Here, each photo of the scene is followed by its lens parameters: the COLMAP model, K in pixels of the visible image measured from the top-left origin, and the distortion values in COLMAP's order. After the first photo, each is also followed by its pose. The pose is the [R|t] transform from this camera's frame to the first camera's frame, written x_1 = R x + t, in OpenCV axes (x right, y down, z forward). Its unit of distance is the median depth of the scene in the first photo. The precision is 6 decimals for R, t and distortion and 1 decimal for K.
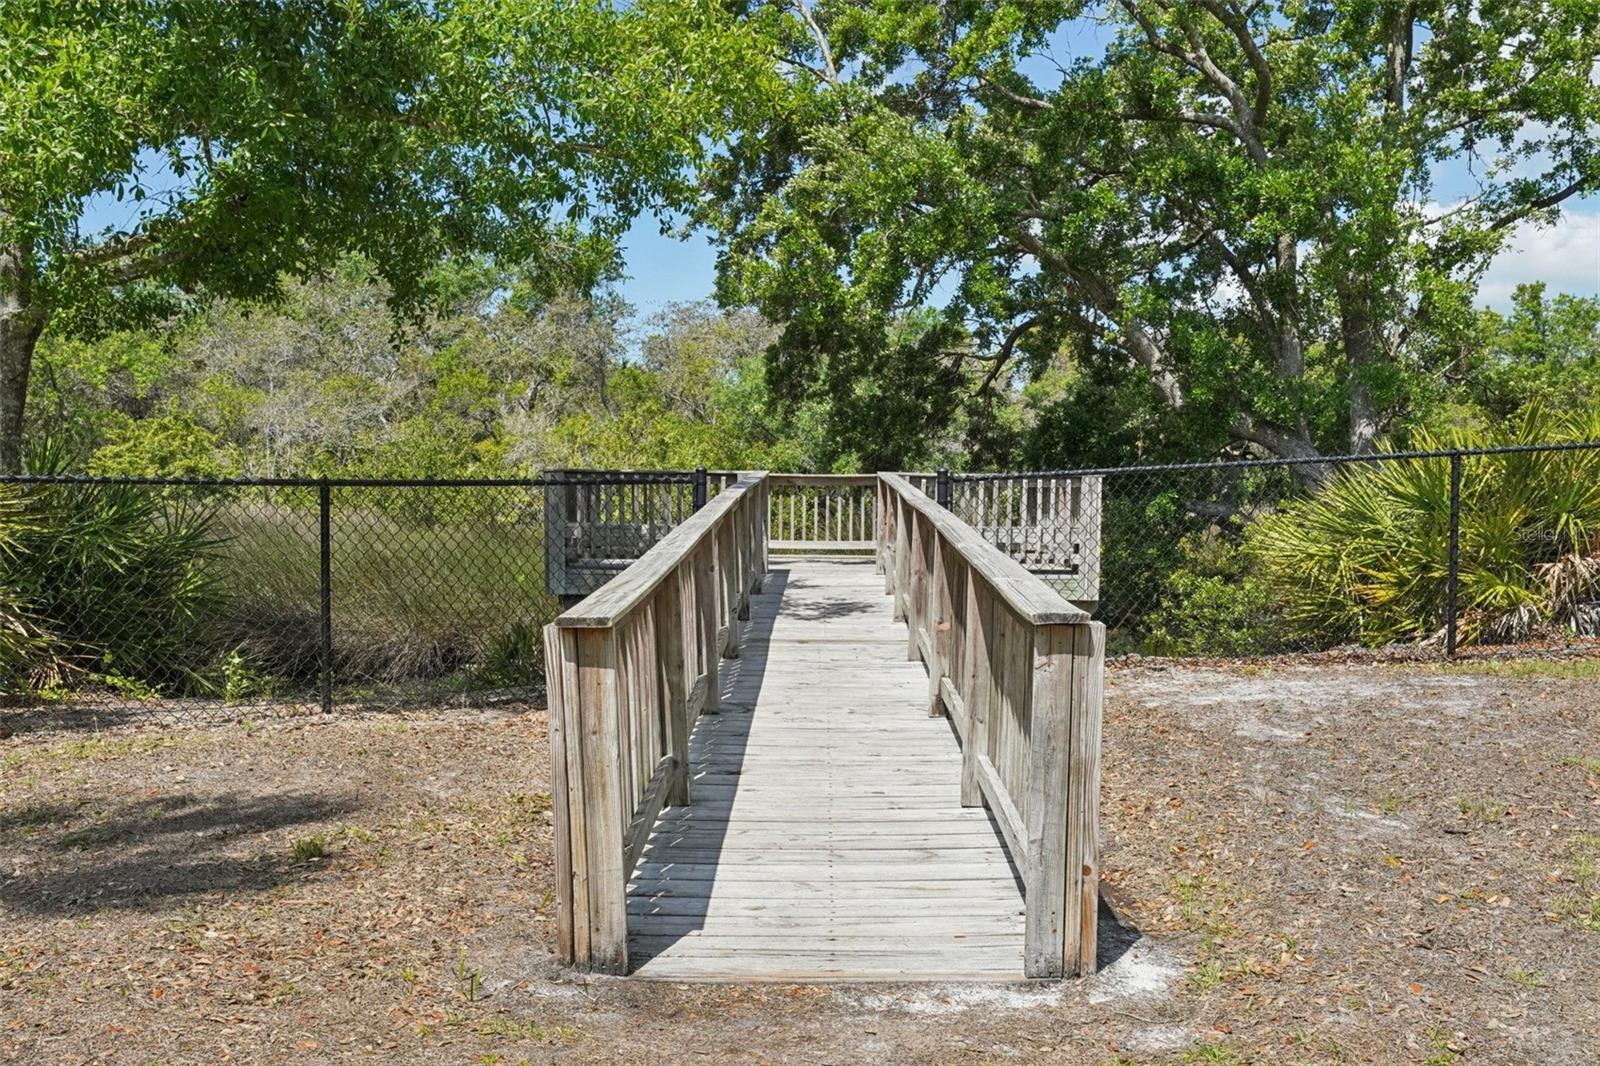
lens RADIAL K [[1383.0, 0, 800.0], [0, 1383.0, 533.0], [0, 0, 1]] dist [-0.011722, -0.004500]
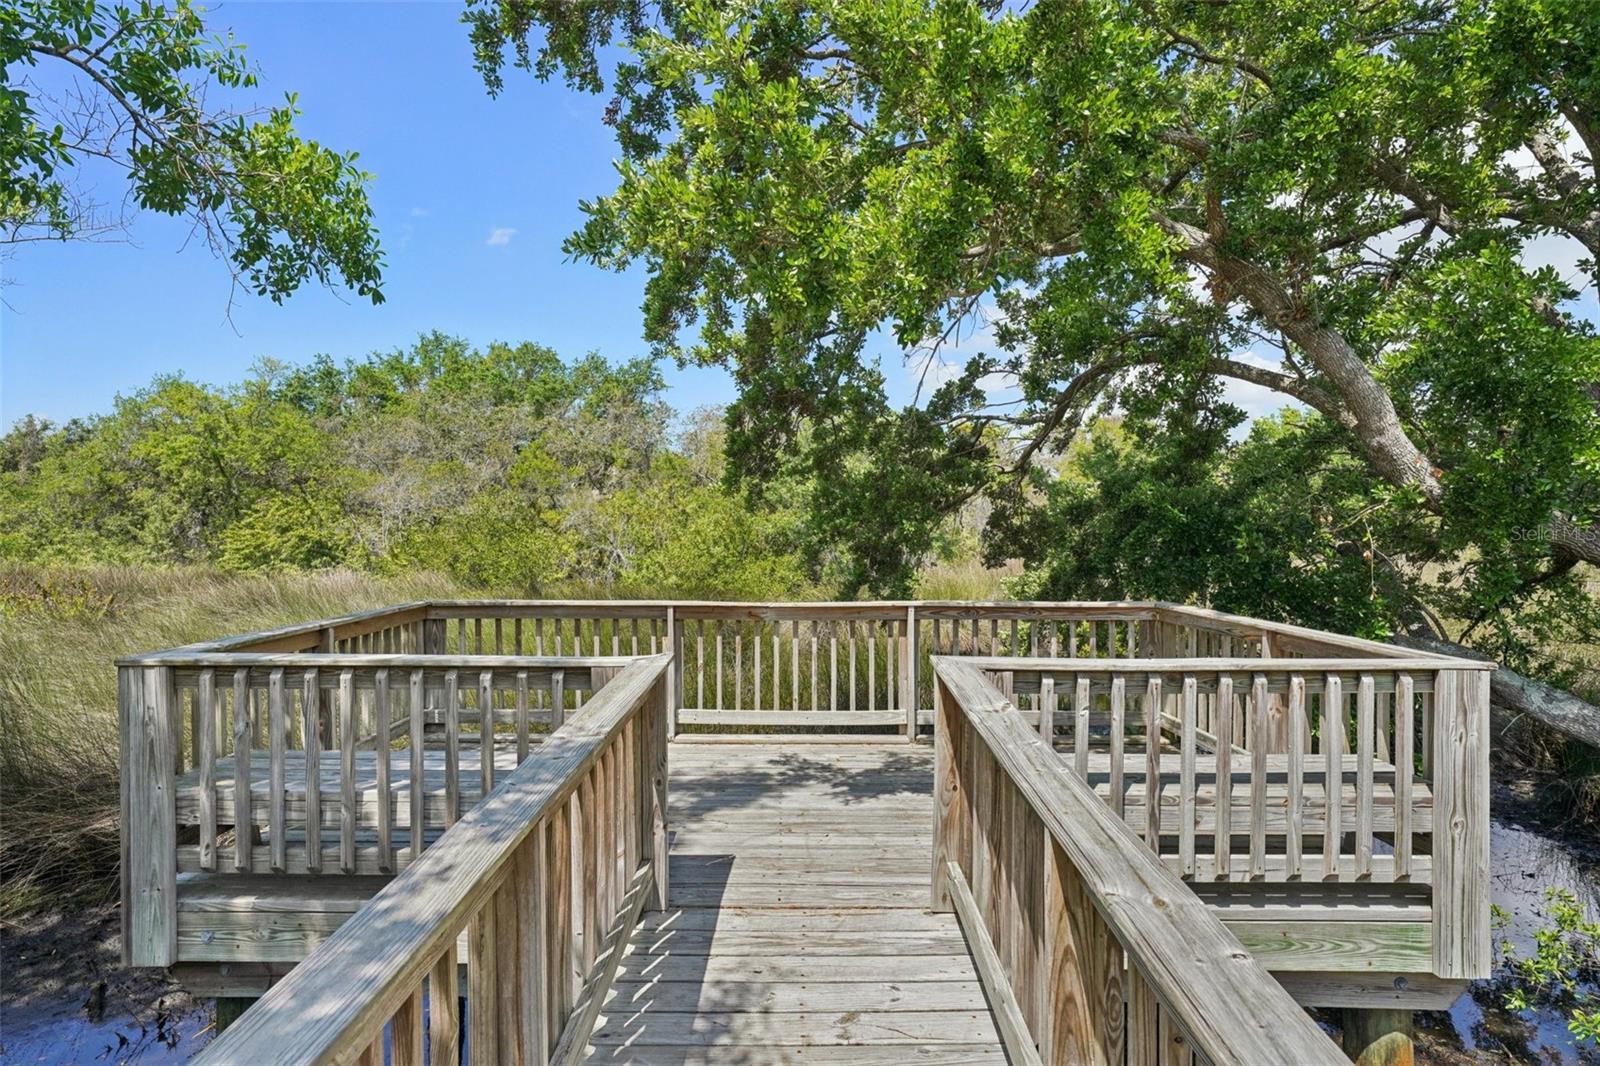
lens RADIAL K [[878.1, 0, 800.0], [0, 878.1, 533.0], [0, 0, 1]] dist [0.001313, 0.000065]
pose [[0.999975, -0.007077, 0.000047, 0.012733], [0.007075, 0.999415, -0.033472, -0.048333], [0.000189, 0.033471, 0.999440, 0.498577]]
